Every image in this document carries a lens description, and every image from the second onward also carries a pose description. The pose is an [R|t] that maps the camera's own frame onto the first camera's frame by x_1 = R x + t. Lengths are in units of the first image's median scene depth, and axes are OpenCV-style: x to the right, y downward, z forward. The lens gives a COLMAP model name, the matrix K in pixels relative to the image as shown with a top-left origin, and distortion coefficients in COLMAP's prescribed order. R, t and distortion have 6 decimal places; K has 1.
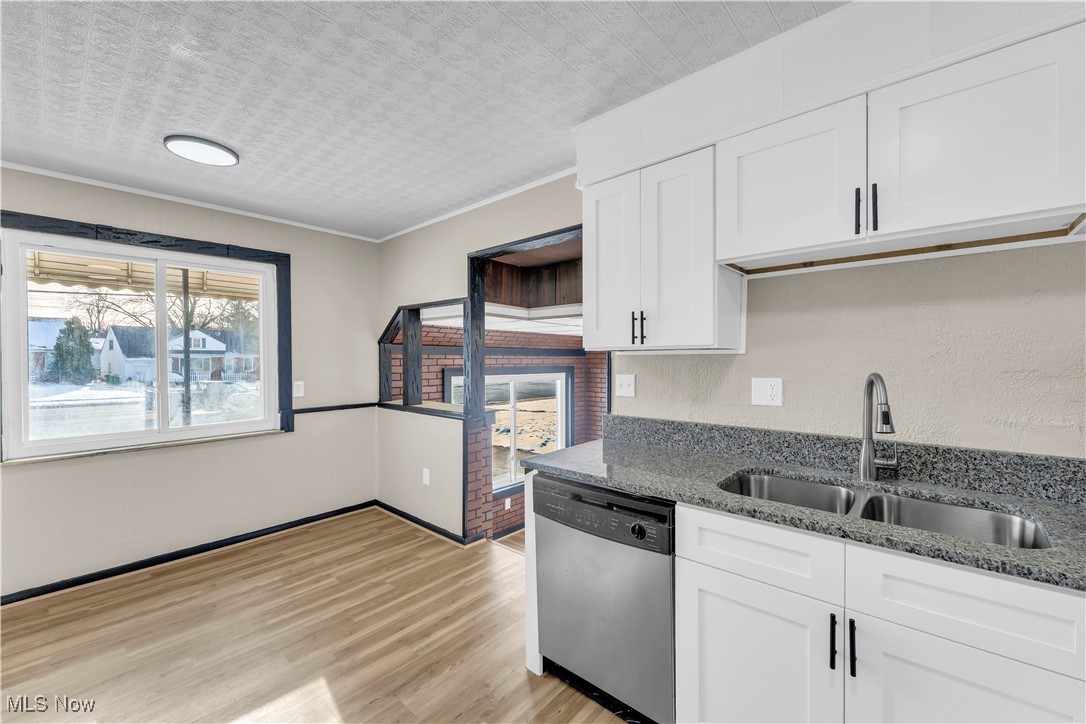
lens RADIAL K [[438.8, 0, 542.2], [0, 438.8, 360.6], [0, 0, 1]] dist [-0.000441, -0.000769]
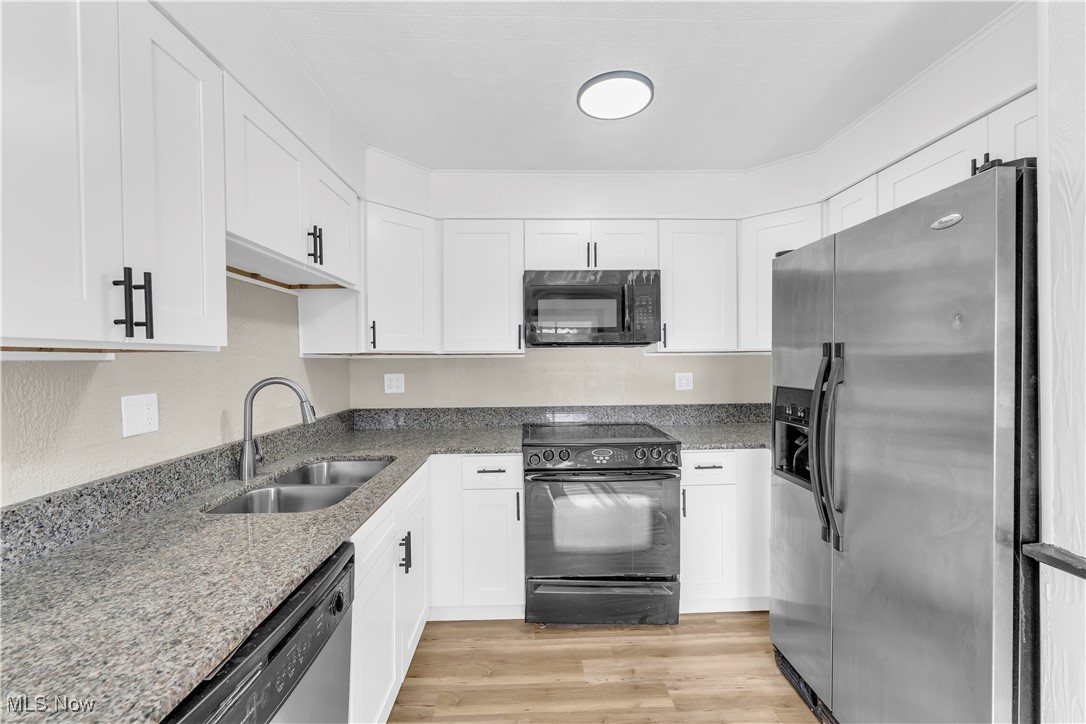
lens RADIAL K [[438.8, 0, 542.9], [0, 438.8, 363.9], [0, 0, 1]] dist [-0.000441, -0.000769]
pose [[-0.688253, 0.003516, 0.725463, -0.219943], [0.017223, 0.999786, 0.011494, -0.003516], [-0.725267, 0.020405, -0.688166, 0.502563]]
